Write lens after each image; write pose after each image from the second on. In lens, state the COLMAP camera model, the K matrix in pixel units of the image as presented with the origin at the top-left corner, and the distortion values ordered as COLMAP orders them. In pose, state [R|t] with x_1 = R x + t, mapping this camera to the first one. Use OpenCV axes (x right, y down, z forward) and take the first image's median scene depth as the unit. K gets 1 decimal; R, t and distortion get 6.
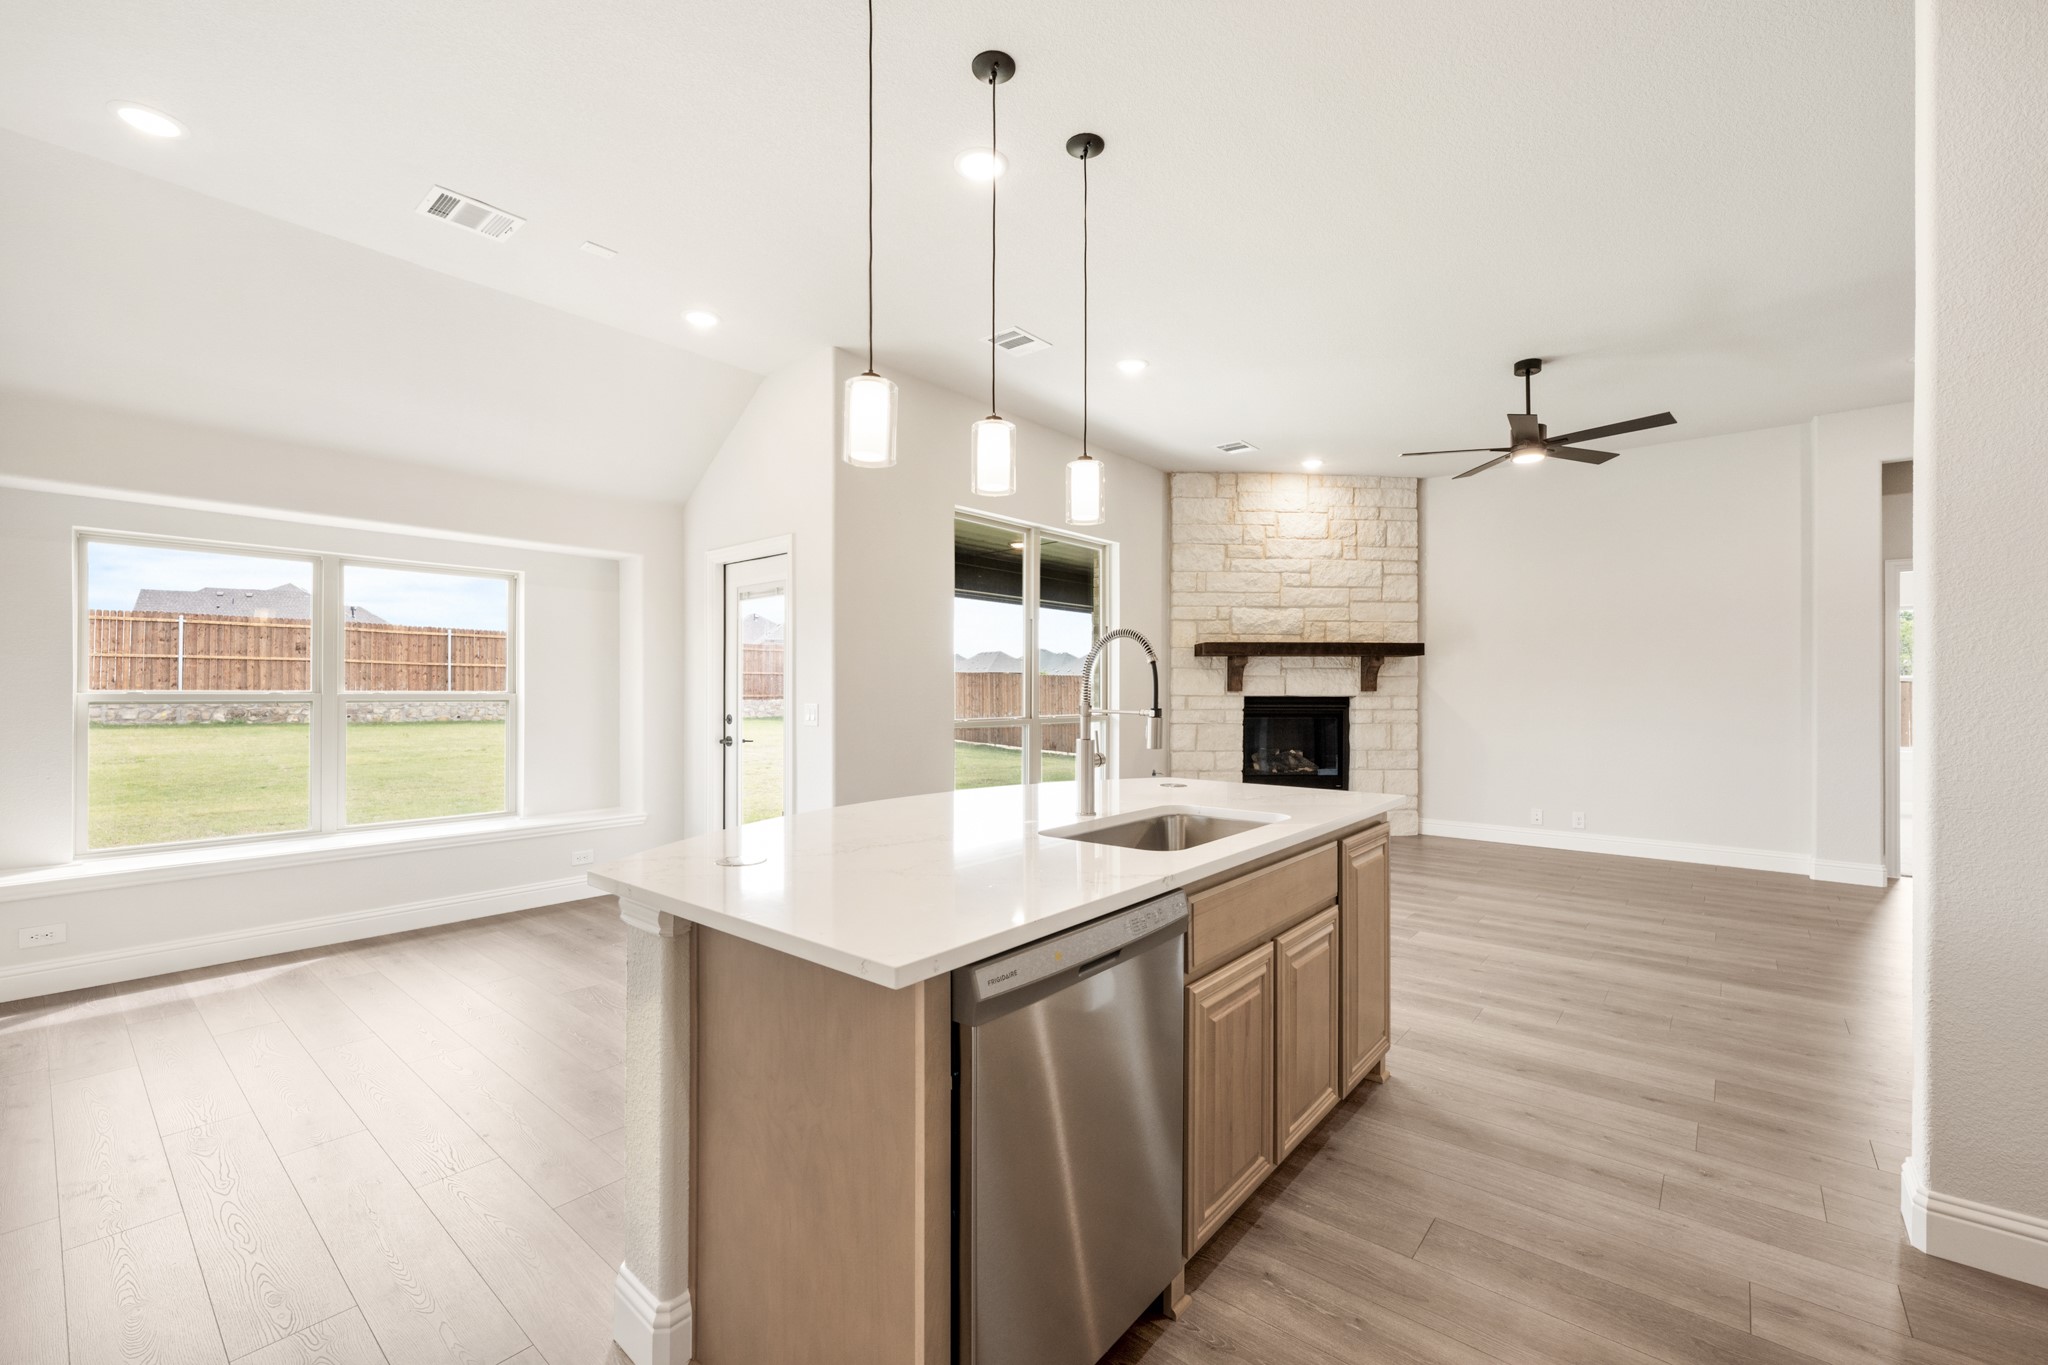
lens RADIAL K [[839.7, 0, 1040.8], [0, 839.7, 687.9], [0, 0, 1]] dist [-0.001333, 0.000529]
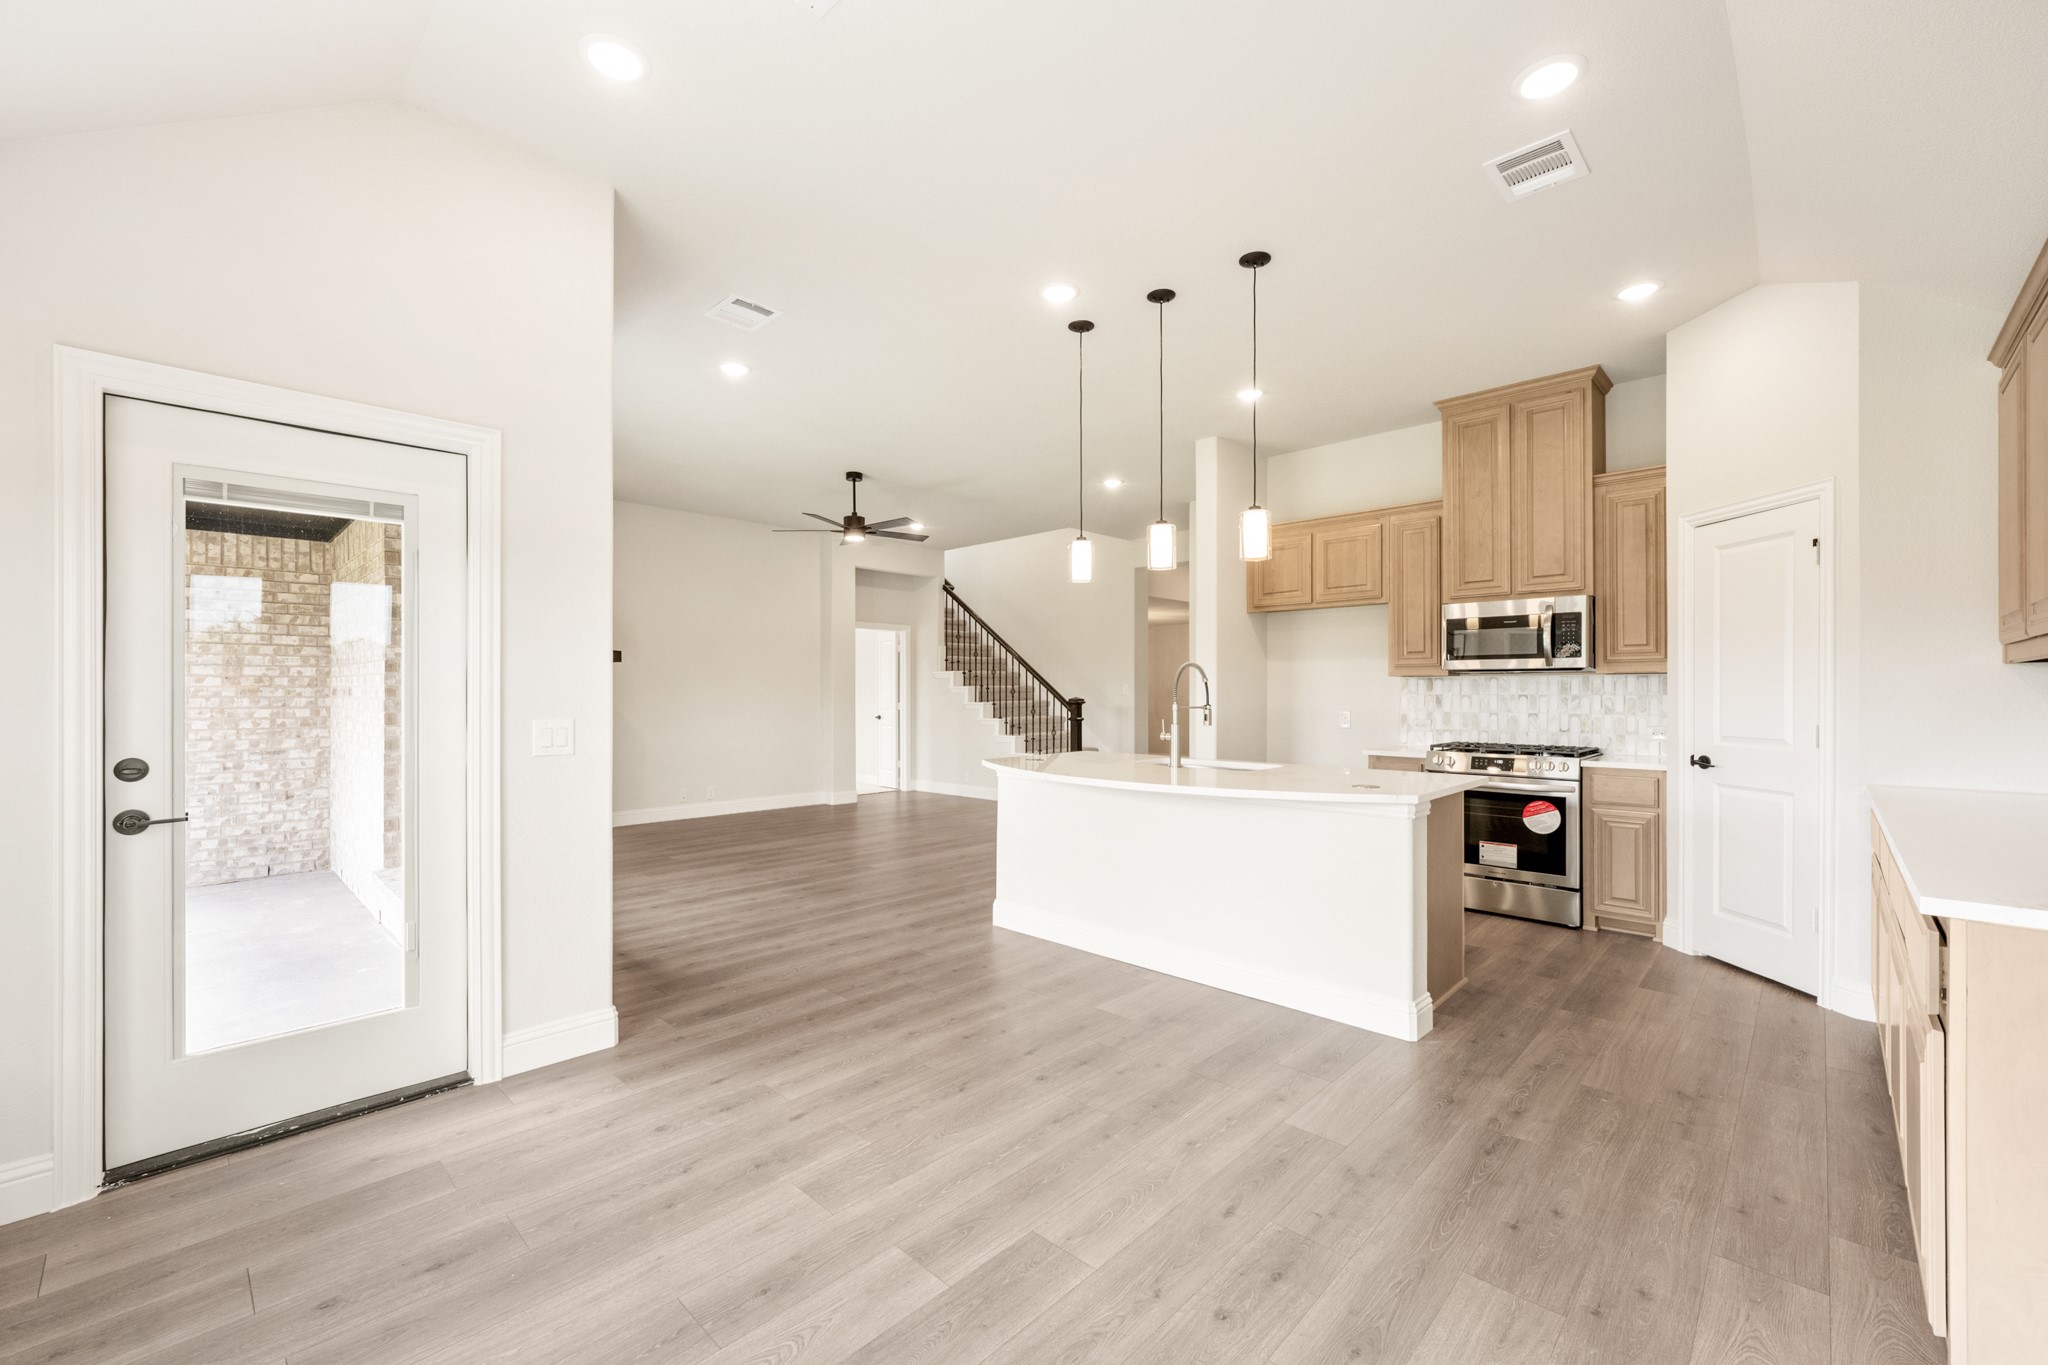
lens RADIAL K [[839.7, 0, 1018.5], [0, 839.7, 685.7], [0, 0, 1]] dist [-0.001333, 0.000529]
pose [[0.069545, 0.006820, 0.997555, -0.566507], [-0.002403, 0.999975, -0.006669, -0.001773], [-0.997576, -0.001933, 0.069560, 0.398413]]
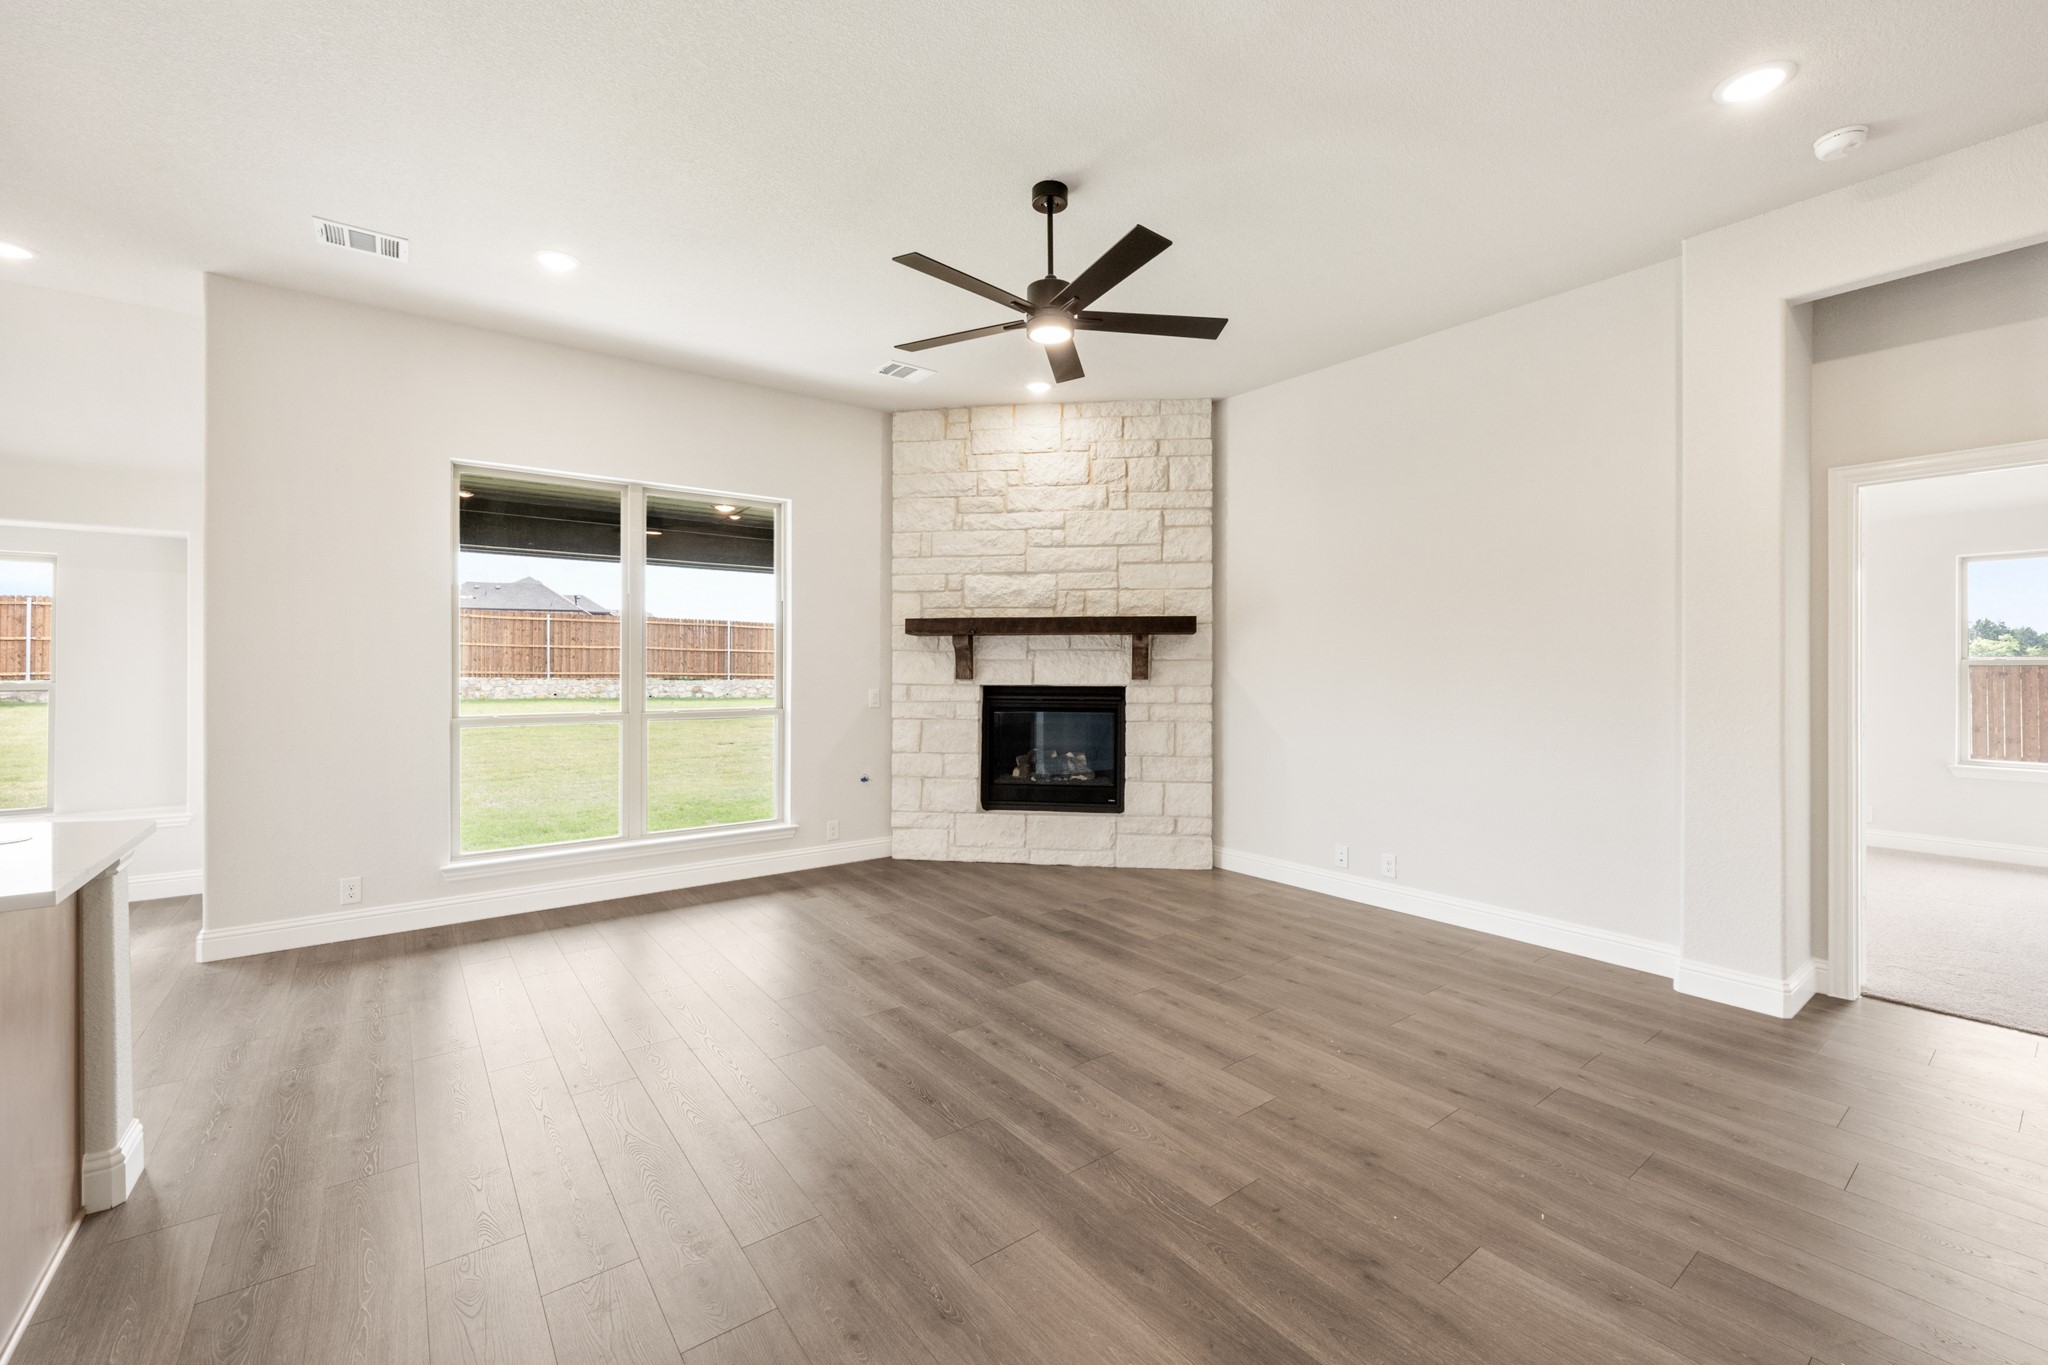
lens RADIAL K [[839.7, 0, 1037.4], [0, 839.7, 661.7], [0, 0, 1]] dist [-0.001333, 0.000529]
pose [[0.975976, -0.001553, -0.217875, 0.468651], [0.000608, 0.999990, -0.004401, -0.009081], [0.217879, 0.004163, 0.975967, 0.230657]]
